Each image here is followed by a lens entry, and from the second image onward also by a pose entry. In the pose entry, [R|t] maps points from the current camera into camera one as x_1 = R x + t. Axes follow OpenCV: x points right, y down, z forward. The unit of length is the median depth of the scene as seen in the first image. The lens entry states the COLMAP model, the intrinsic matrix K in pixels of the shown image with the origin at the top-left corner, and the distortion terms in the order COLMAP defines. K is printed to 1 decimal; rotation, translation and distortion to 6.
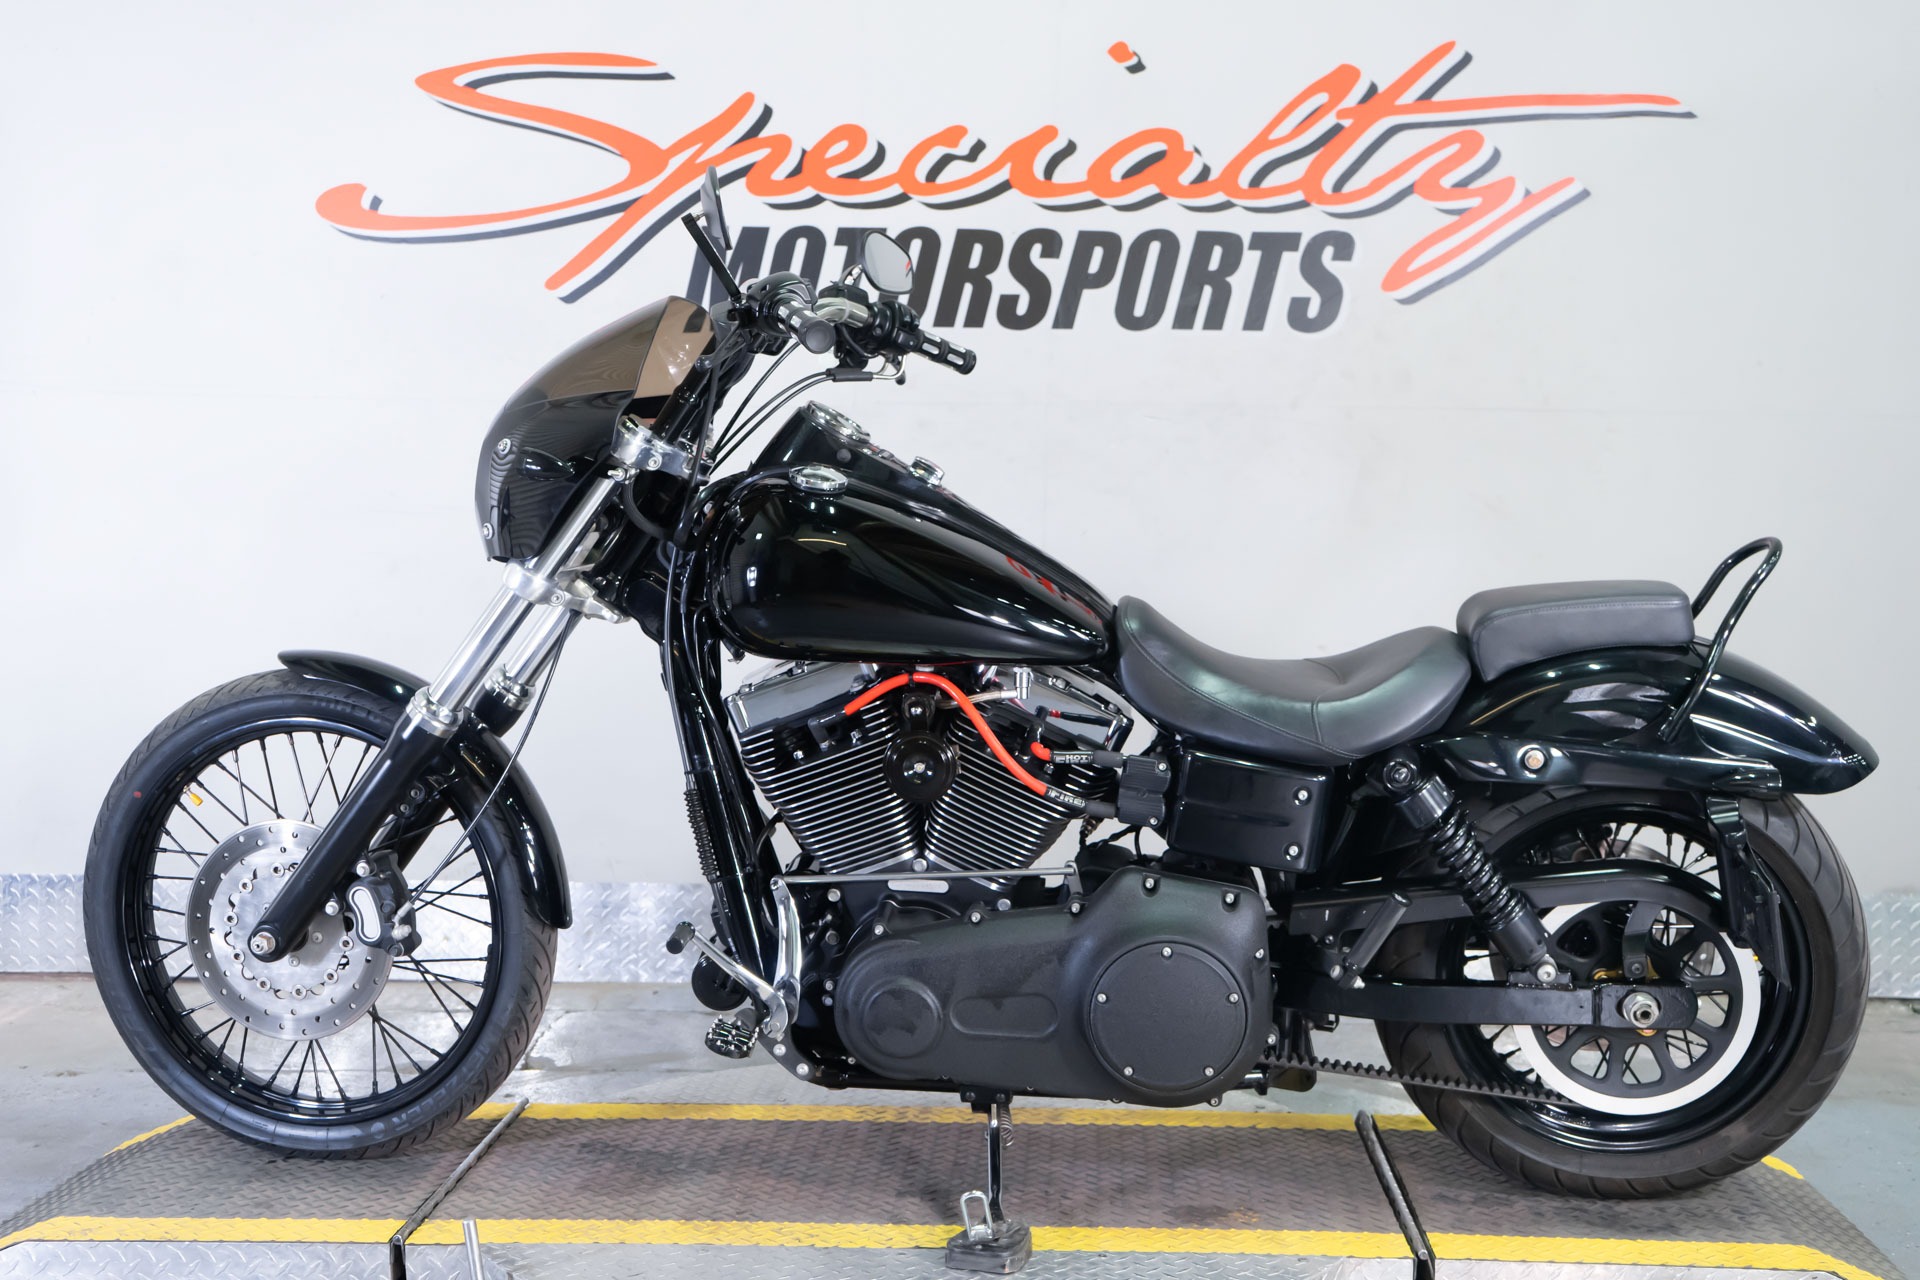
lens RADIAL K [[2209.3, 0, 960.0], [0, 2209.3, 640.0], [0, 0, 1]] dist [0.010638, 0.069101]
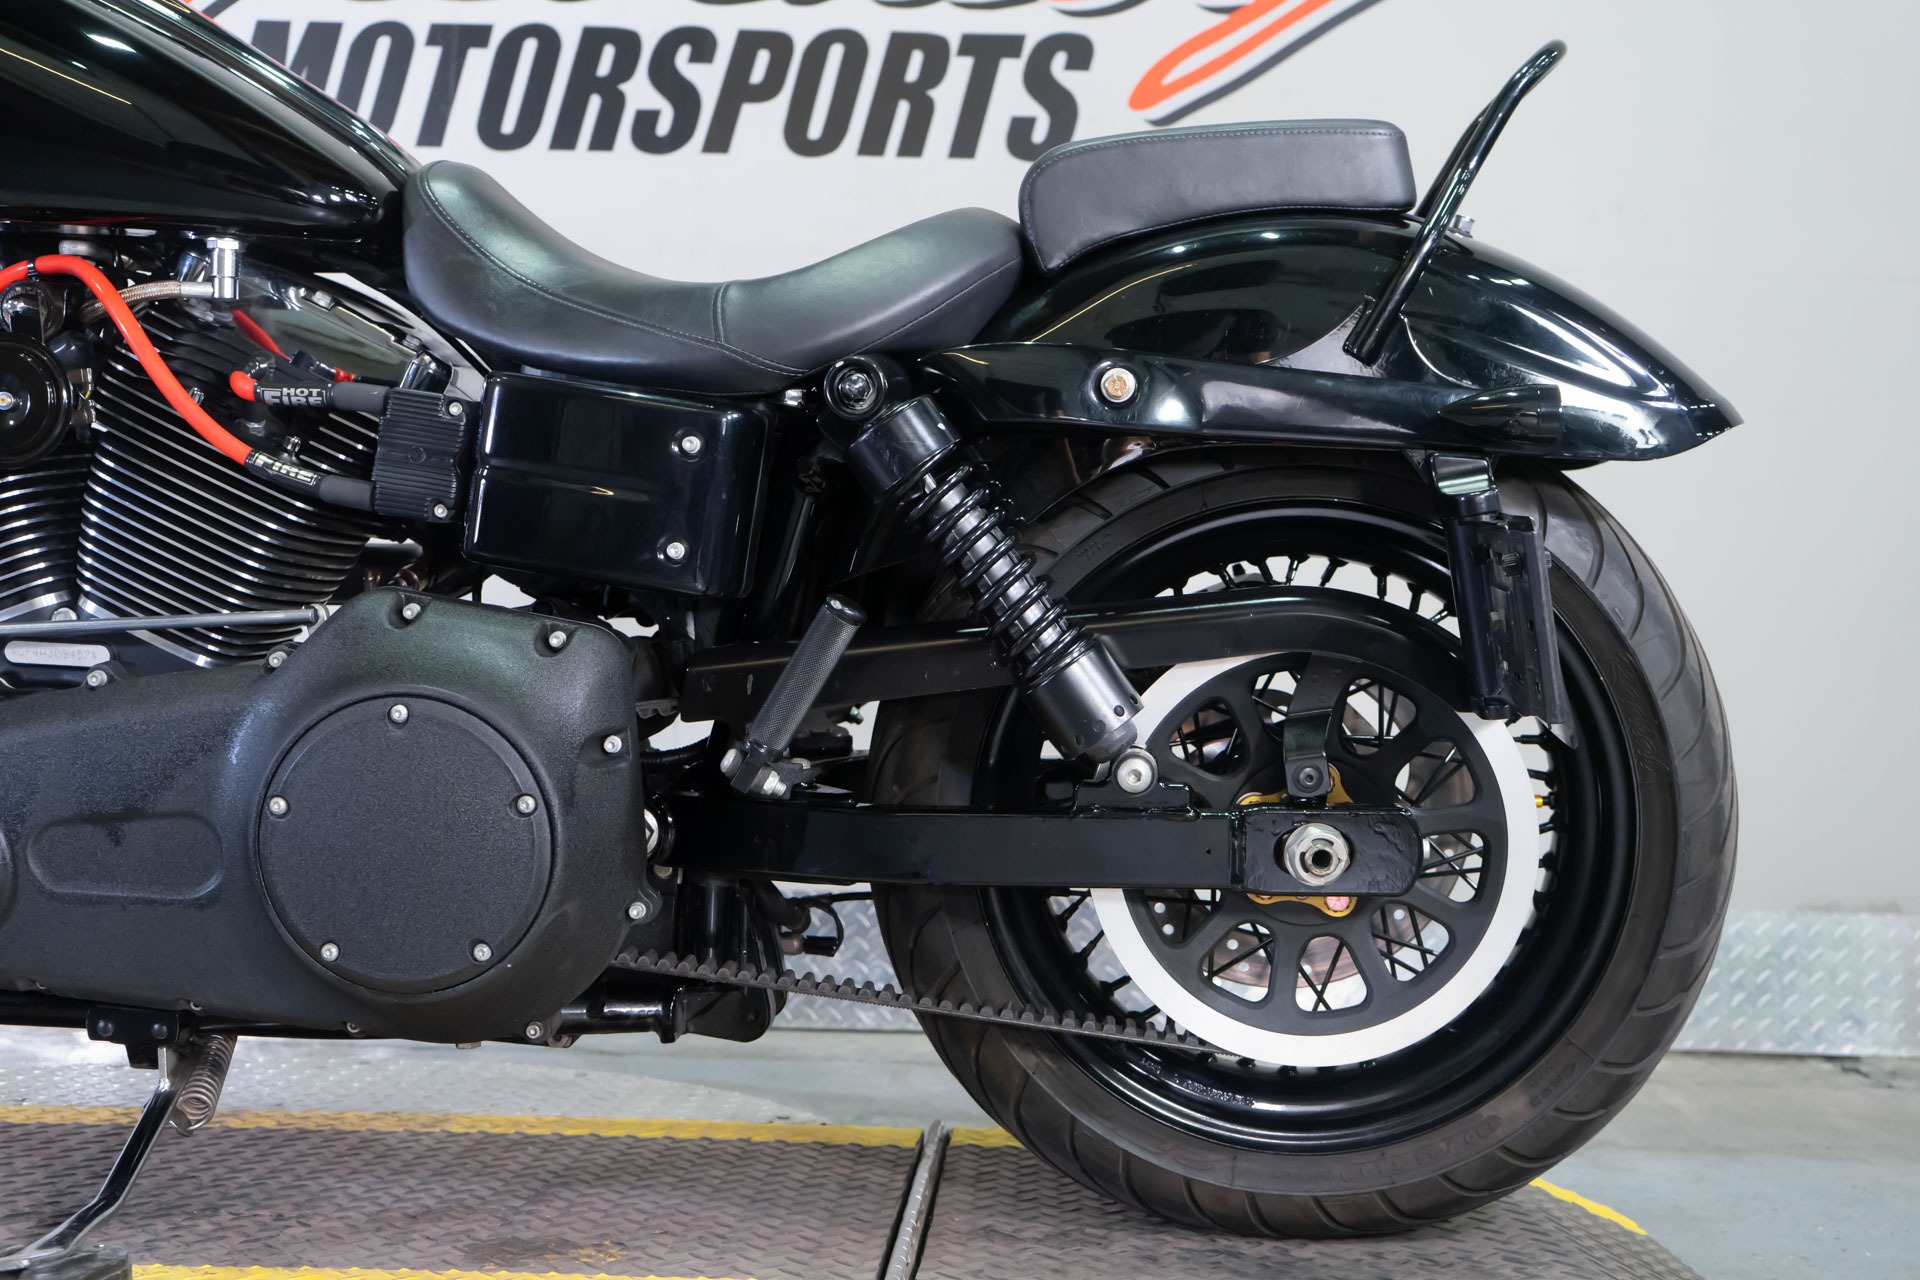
lens RADIAL K [[2106.1, 0, 960.3], [0, 2106.1, 596.1], [0, 0, 1]] dist [0.057554, 0.000898]
pose [[0.999892, 0.013621, 0.005427, 0.207370], [-0.012874, 0.992721, -0.119744, 0.158664], [-0.007019, 0.119661, 0.992790, 0.459018]]
